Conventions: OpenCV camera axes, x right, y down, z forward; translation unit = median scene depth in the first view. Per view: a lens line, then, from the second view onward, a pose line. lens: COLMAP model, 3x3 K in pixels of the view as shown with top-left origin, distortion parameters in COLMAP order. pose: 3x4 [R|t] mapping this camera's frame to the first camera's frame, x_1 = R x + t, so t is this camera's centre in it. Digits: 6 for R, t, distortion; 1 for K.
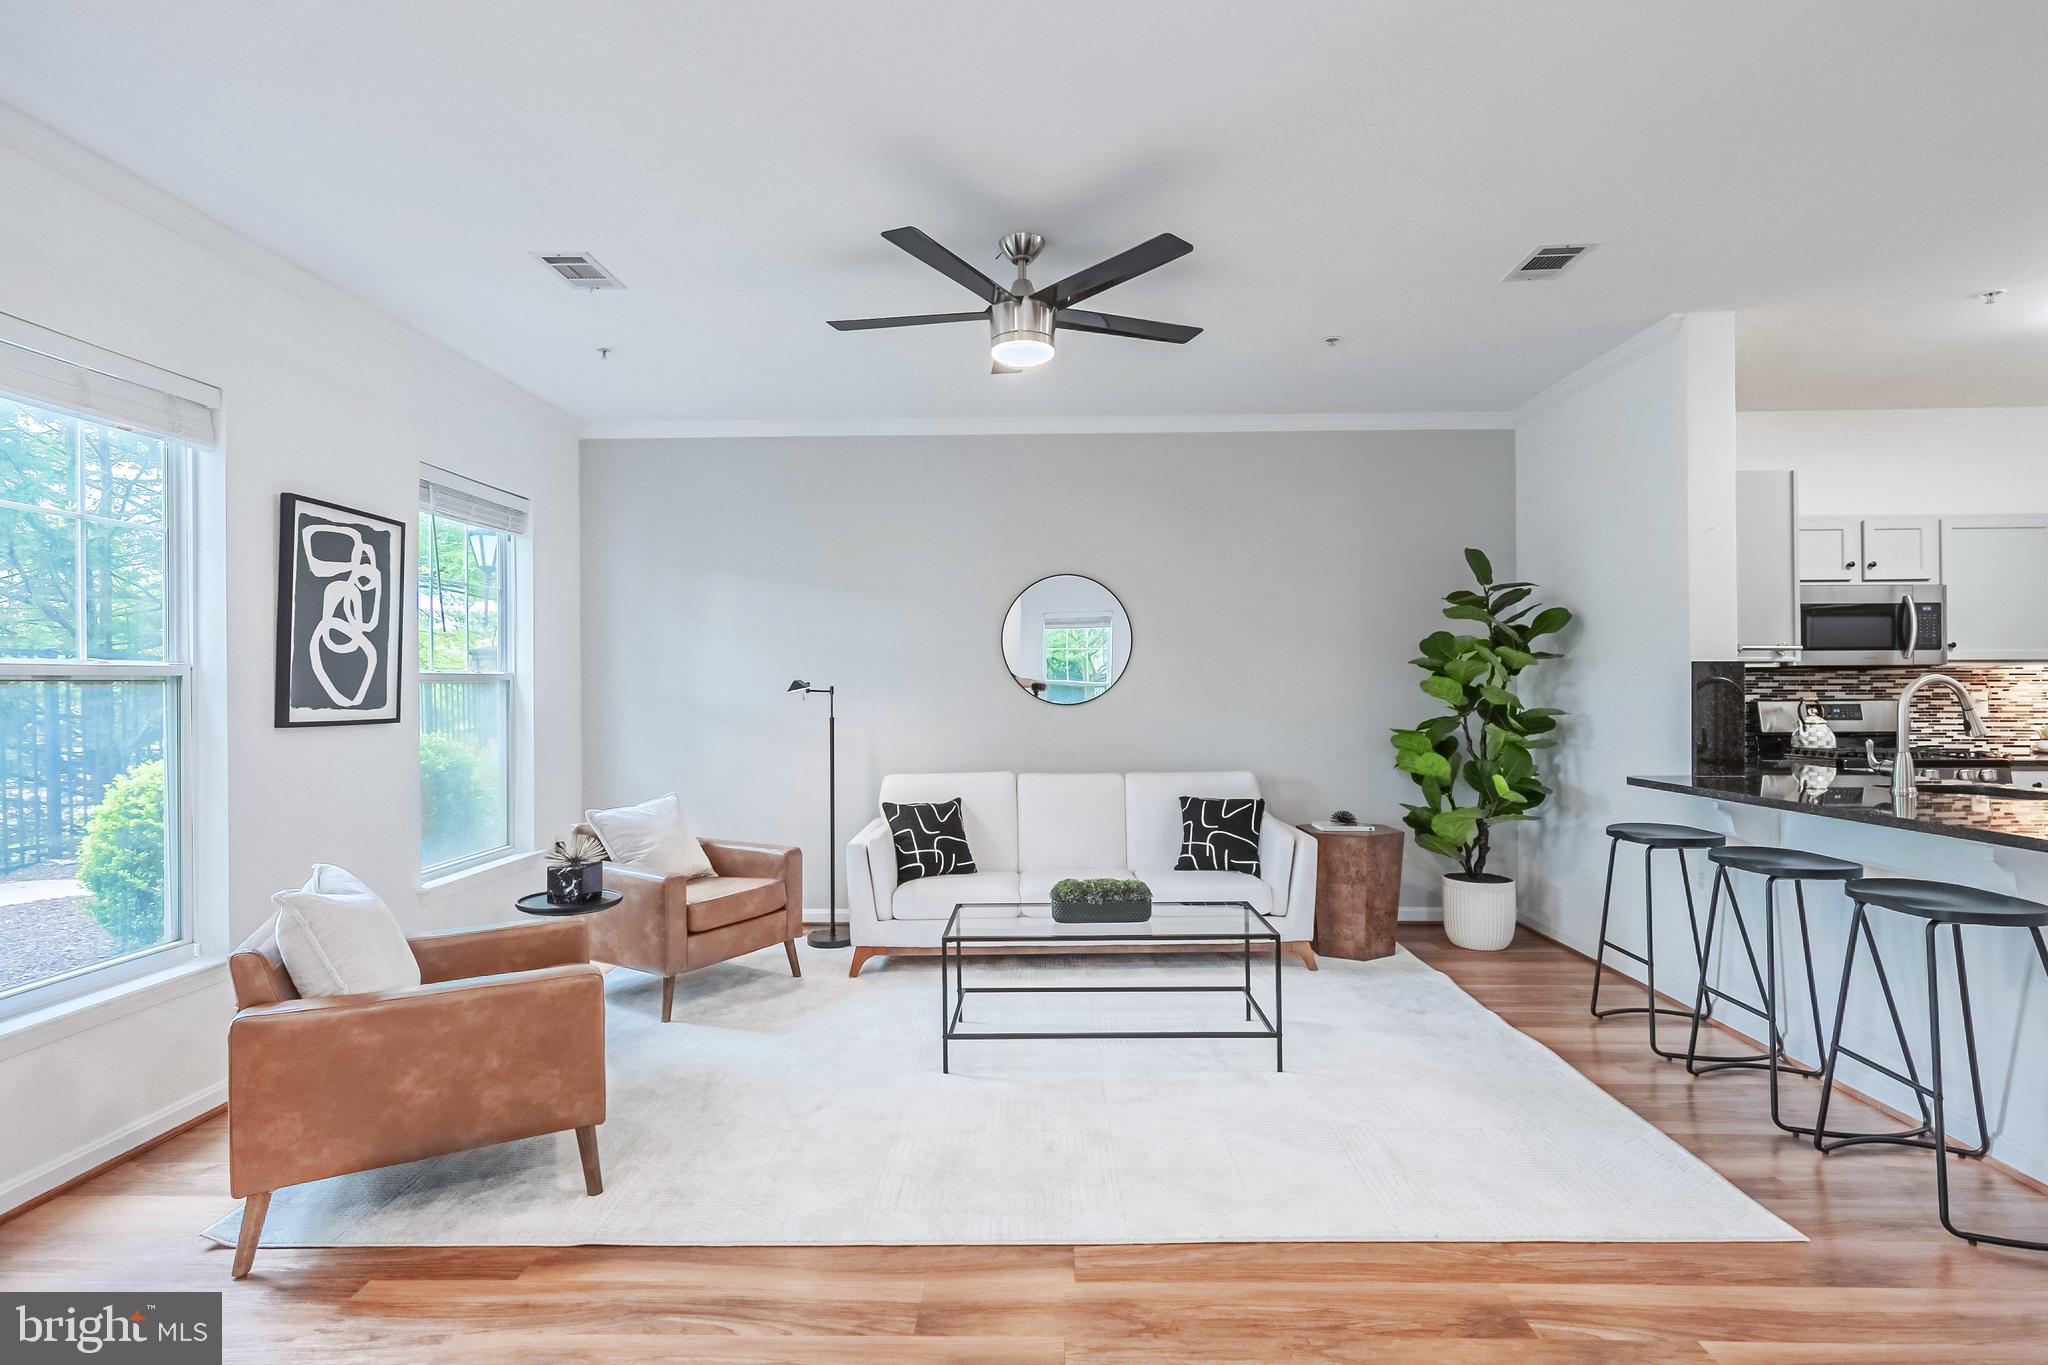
lens RADIAL K [[980.6, 0, 1027.6], [0, 980.6, 681.7], [0, 0, 1]] dist [-0.002010, -0.000087]
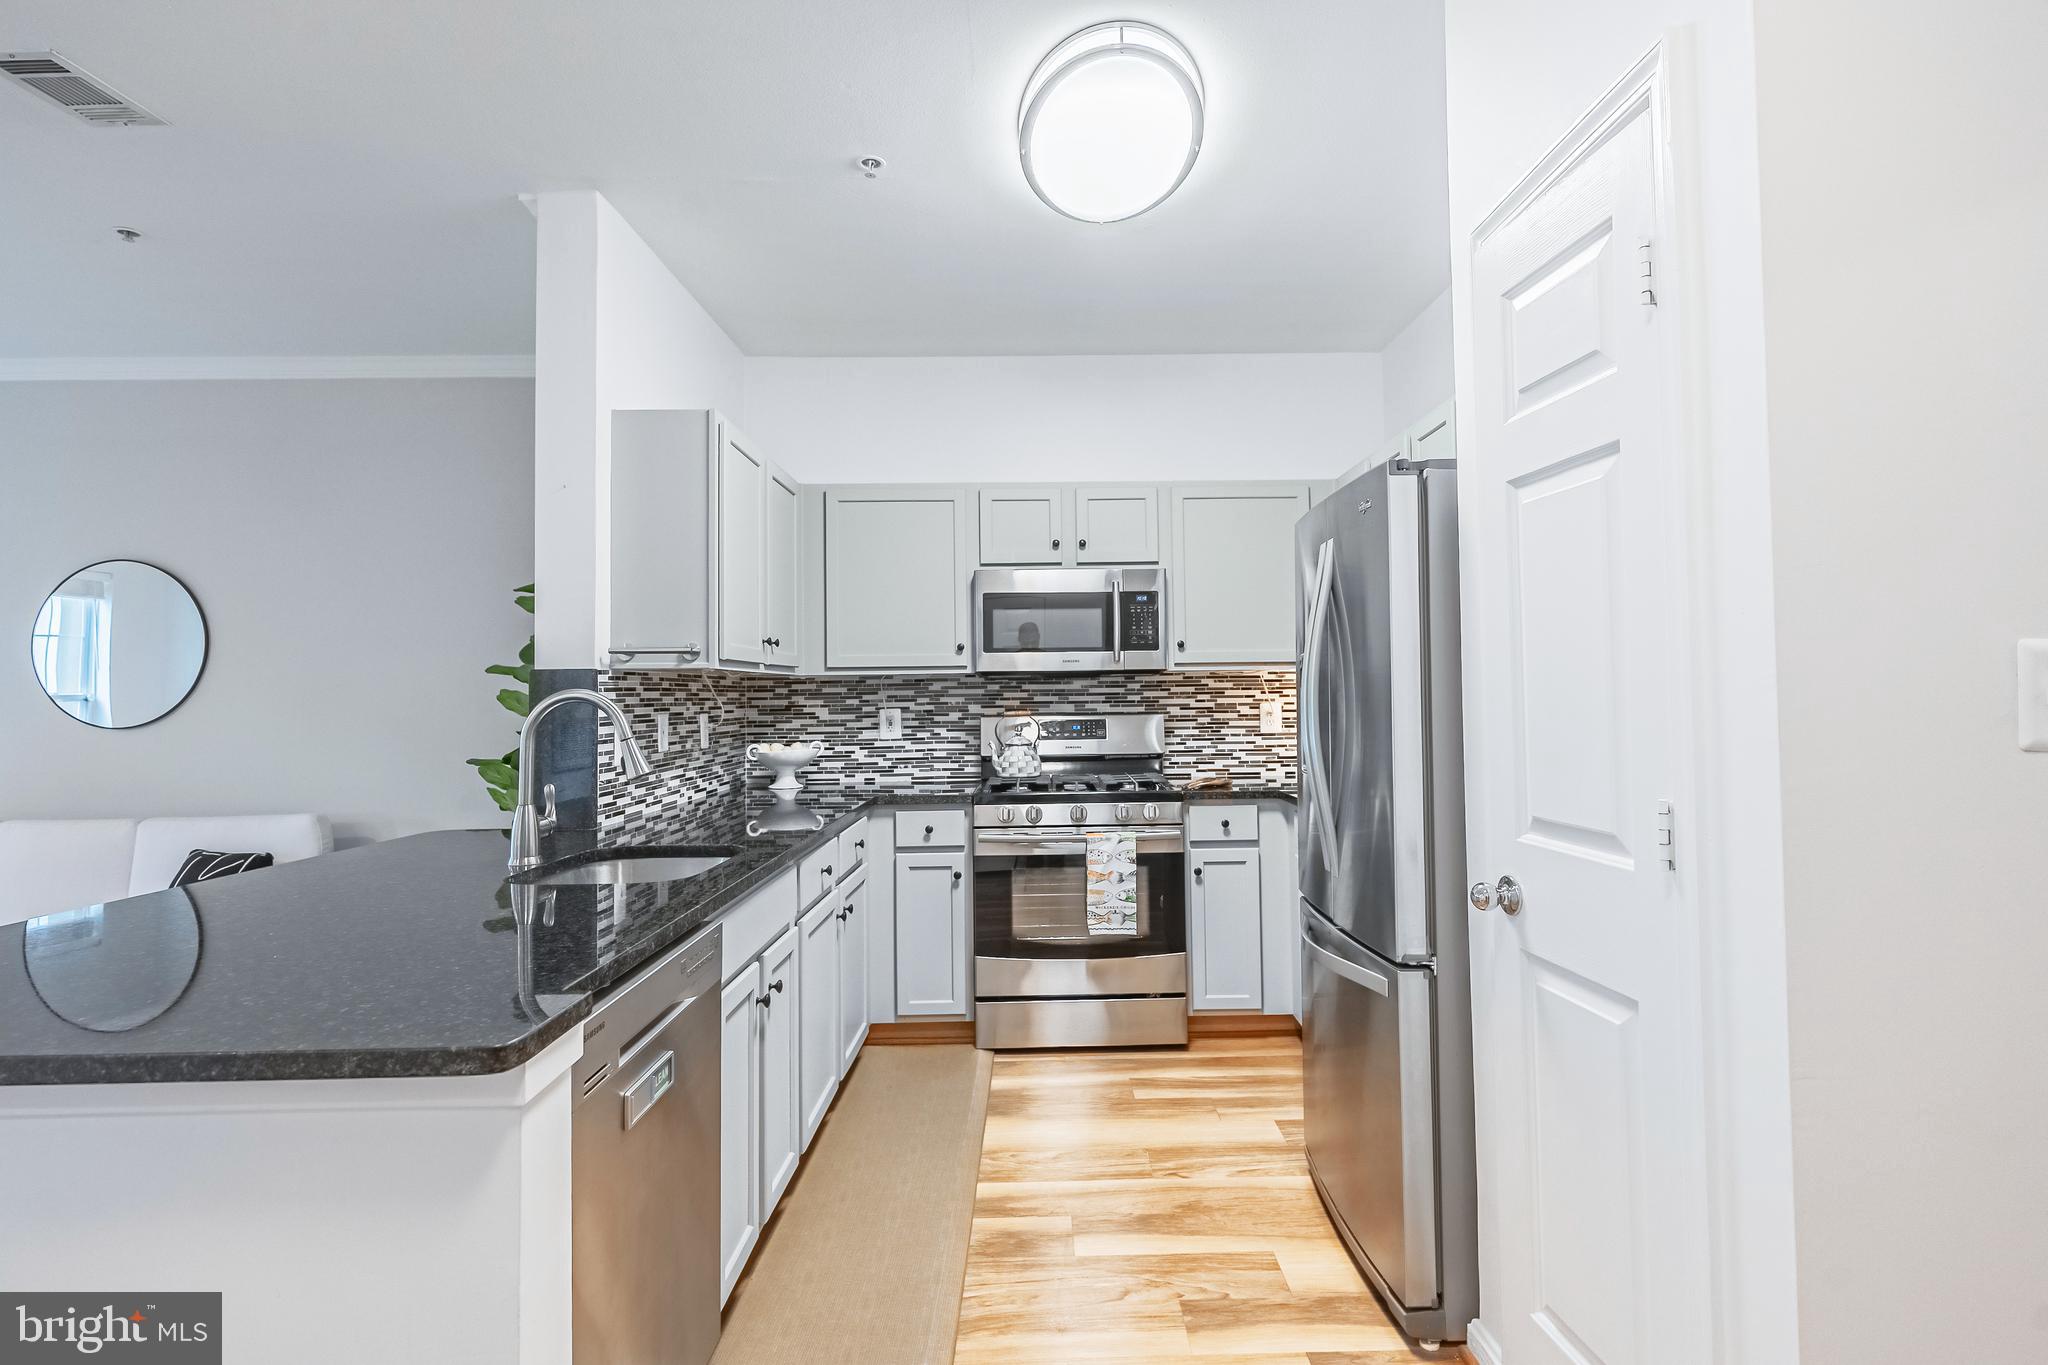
lens RADIAL K [[1021.8, 0, 1026.6], [0, 1021.8, 657.3], [0, 0, 1]] dist [-0.000453, 0.000453]
pose [[0.998857, -0.006516, 0.047343, 1.016467], [0.007948, 0.999514, -0.030129, -0.003676], [-0.047123, 0.030470, 0.998424, 0.232945]]
